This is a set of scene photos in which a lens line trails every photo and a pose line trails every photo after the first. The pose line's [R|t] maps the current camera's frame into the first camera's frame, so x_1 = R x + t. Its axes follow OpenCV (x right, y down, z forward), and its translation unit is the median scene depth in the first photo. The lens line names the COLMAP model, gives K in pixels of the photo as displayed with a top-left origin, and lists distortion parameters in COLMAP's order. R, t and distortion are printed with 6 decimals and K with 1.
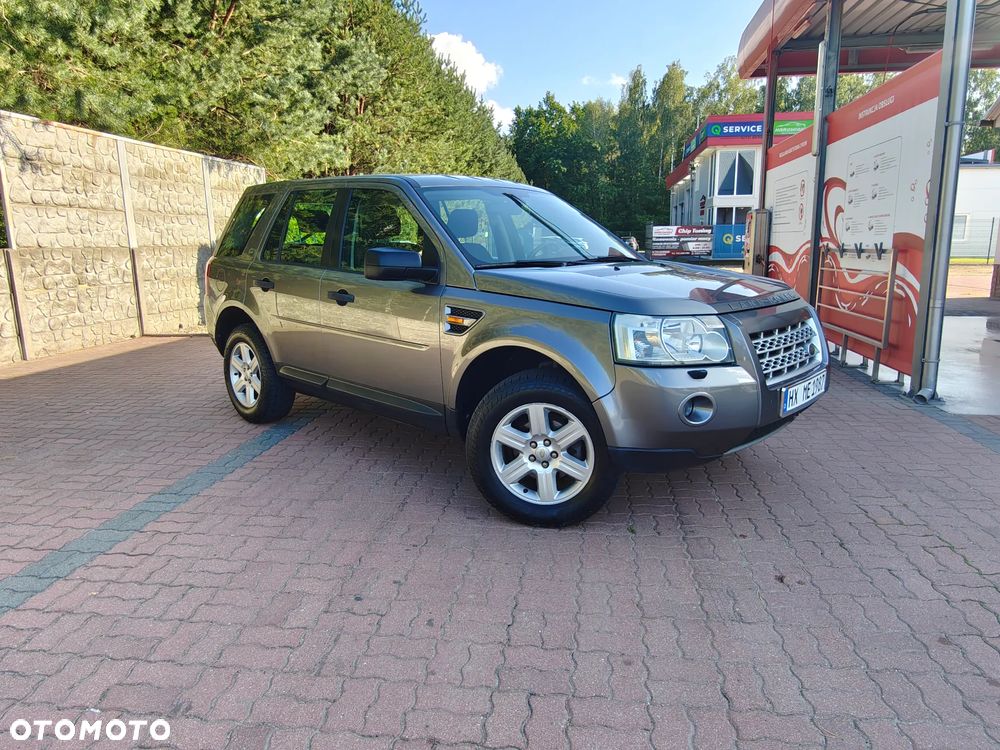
lens RADIAL K [[703.6, 0, 509.3], [0, 703.6, 377.5], [0, 0, 1]] dist [-0.000355, -0.000994]
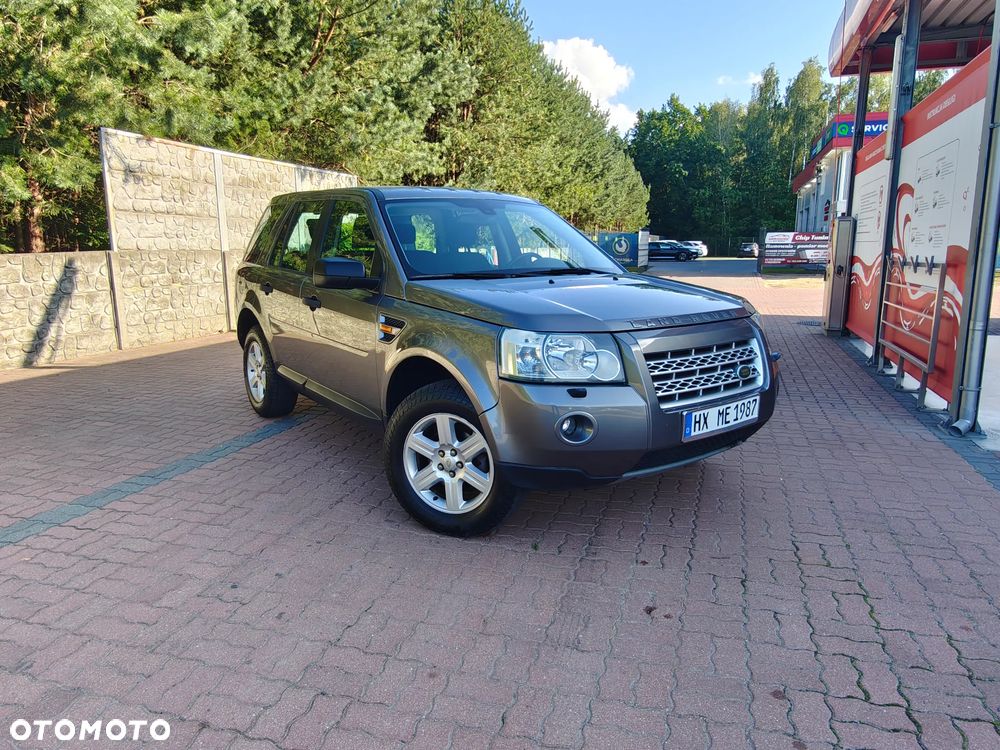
lens RADIAL K [[703.3, 0, 500.5], [0, 703.3, 378.1], [0, 0, 1]] dist [-0.013969, 0.023773]
pose [[0.981864, 0.044881, -0.184198, 0.108414], [-0.045563, 0.998961, 0.000528, -0.006632], [0.184030, 0.007874, 0.982889, 0.005614]]
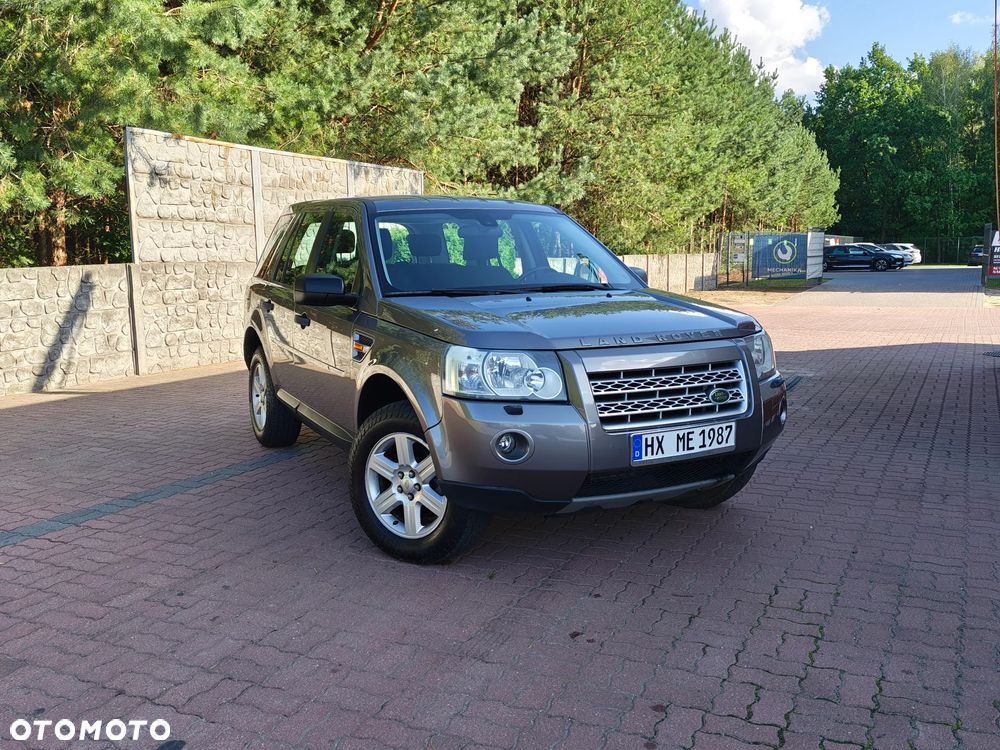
lens RADIAL K [[936.4, 0, 495.8], [0, 936.4, 374.0], [0, 0, 1]] dist [0.041567, -0.015300]
pose [[0.939178, 0.047583, -0.340118, 0.215997], [-0.067459, 0.996622, -0.046848, 0.002321], [0.336739, 0.066942, 0.939215, -0.070950]]
